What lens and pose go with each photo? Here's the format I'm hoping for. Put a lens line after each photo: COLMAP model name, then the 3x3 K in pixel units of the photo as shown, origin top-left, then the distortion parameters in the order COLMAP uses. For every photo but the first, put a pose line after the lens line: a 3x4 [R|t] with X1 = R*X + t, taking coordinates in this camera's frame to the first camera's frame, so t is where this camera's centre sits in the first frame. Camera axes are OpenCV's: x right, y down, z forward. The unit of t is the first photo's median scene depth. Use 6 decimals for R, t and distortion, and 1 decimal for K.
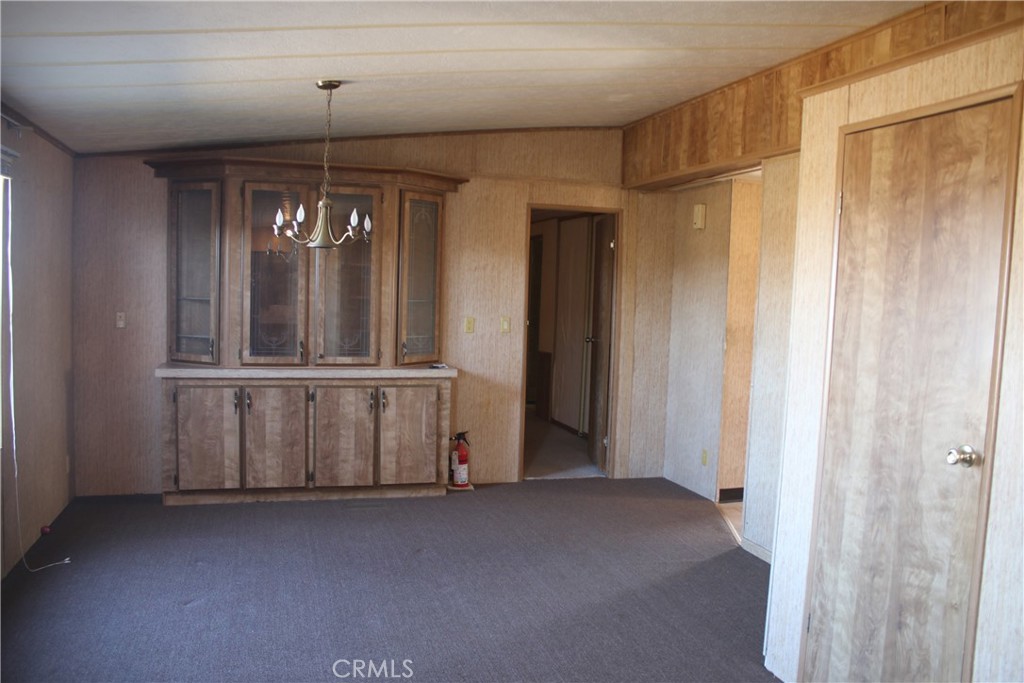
lens RADIAL K [[842.3, 0, 511.3], [0, 842.3, 348.5], [0, 0, 1]] dist [-0.164677, 0.140719]
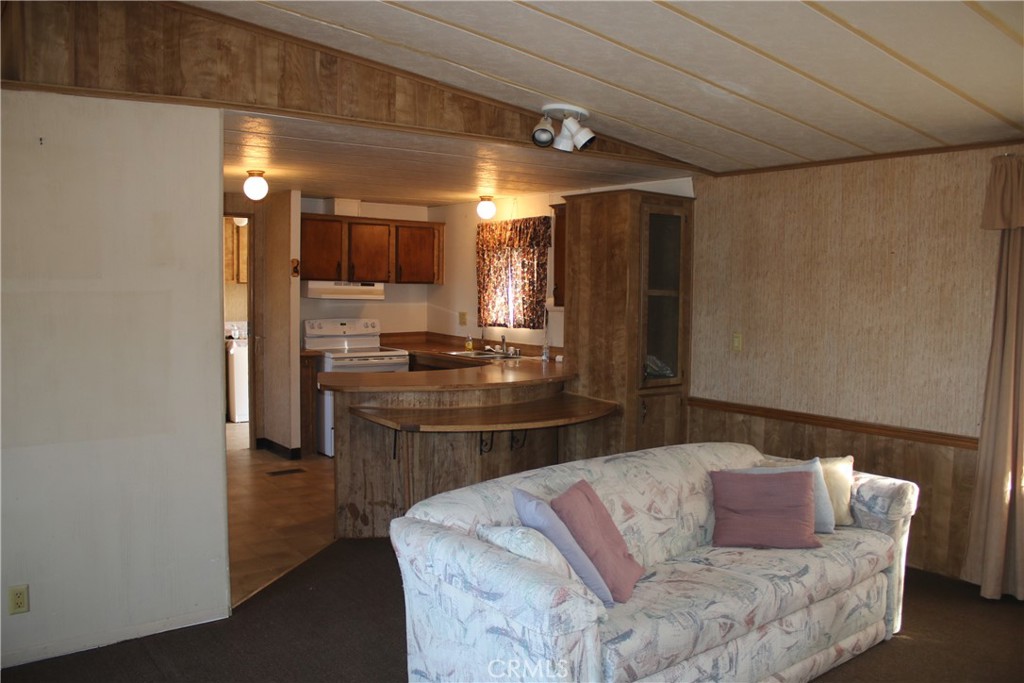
lens RADIAL K [[842.3, 0, 507.9], [0, 842.3, 347.5], [0, 0, 1]] dist [-0.164677, 0.140719]
pose [[0.937165, -0.058284, 0.343985, -0.447108], [0.057757, 0.998261, 0.011787, 0.047956], [-0.344073, 0.008821, 0.938901, -0.856818]]
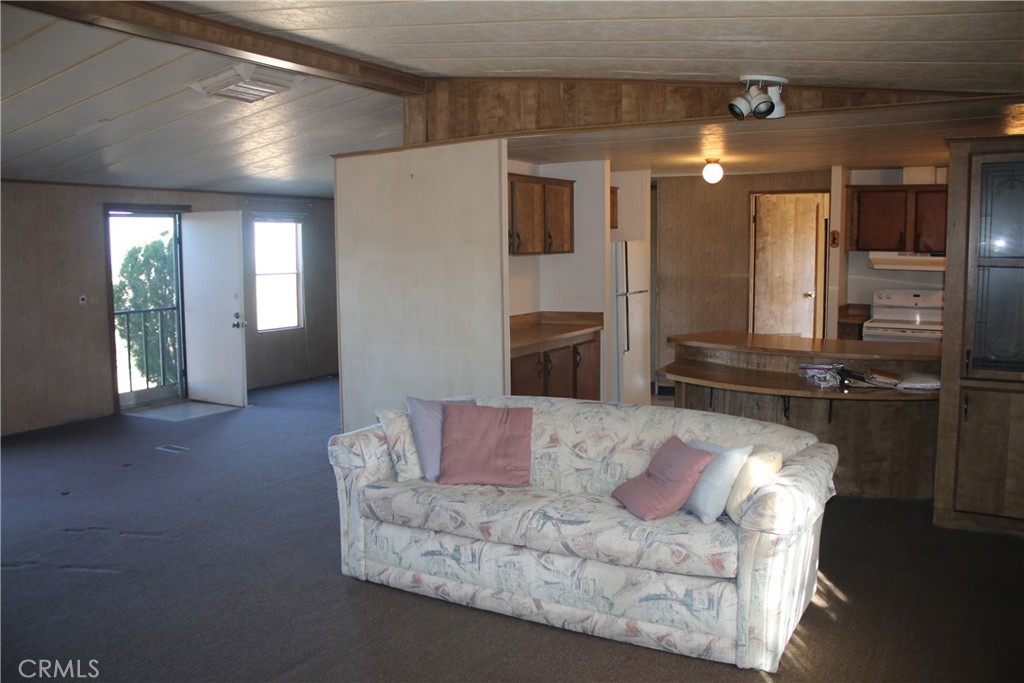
lens RADIAL K [[842.3, 0, 510.8], [0, 842.3, 349.2], [0, 0, 1]] dist [-0.164677, 0.140719]
pose [[0.681124, 0.036886, -0.731238, 1.061849], [-0.025352, 0.999319, 0.026795, 0.108949], [0.731729, 0.000287, 0.681596, -0.830984]]
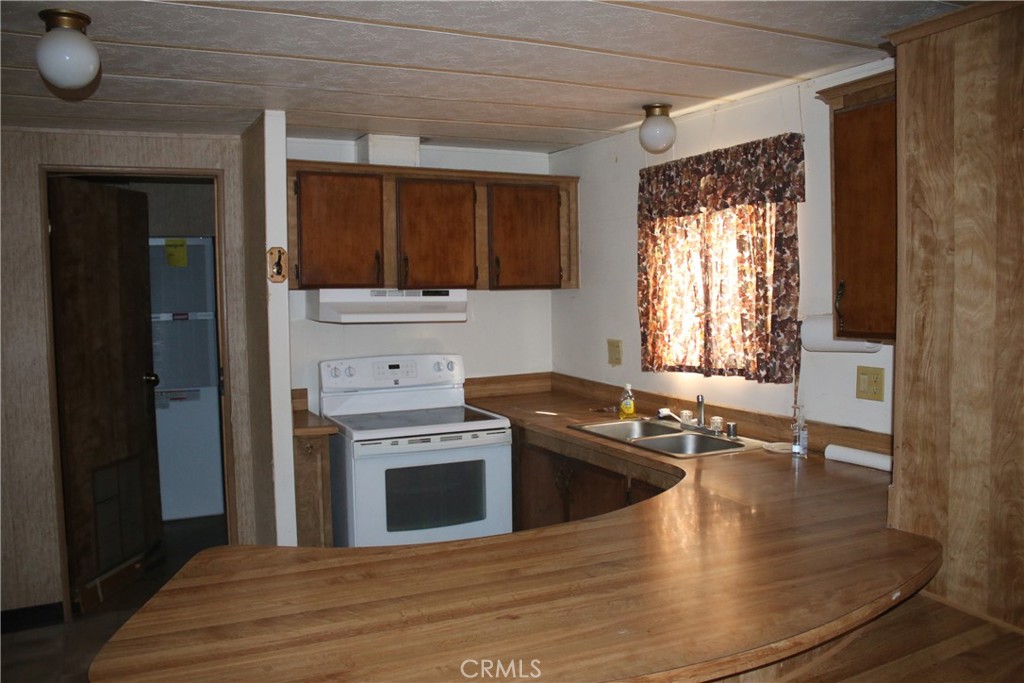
lens RADIAL K [[842.3, 0, 508.7], [0, 842.3, 343.9], [0, 0, 1]] dist [-0.164677, 0.140719]
pose [[0.983005, -0.072199, 0.168784, -0.045248], [0.074415, 0.997204, -0.006833, -0.044110], [-0.167819, 0.019277, 0.985629, 0.413843]]
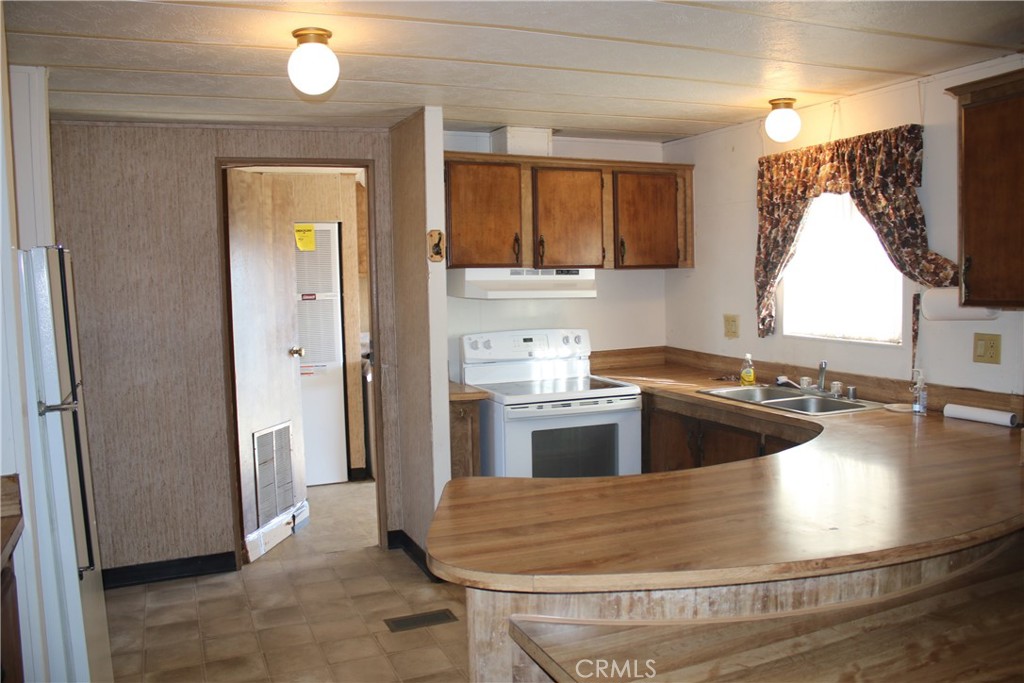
lens RADIAL K [[842.3, 0, 510.6], [0, 842.3, 346.2], [0, 0, 1]] dist [-0.164677, 0.140719]
pose [[0.991123, -0.076711, 0.108580, -0.213075], [0.076399, 0.997052, 0.007038, -0.030553], [-0.108800, 0.001320, 0.994063, 0.297295]]
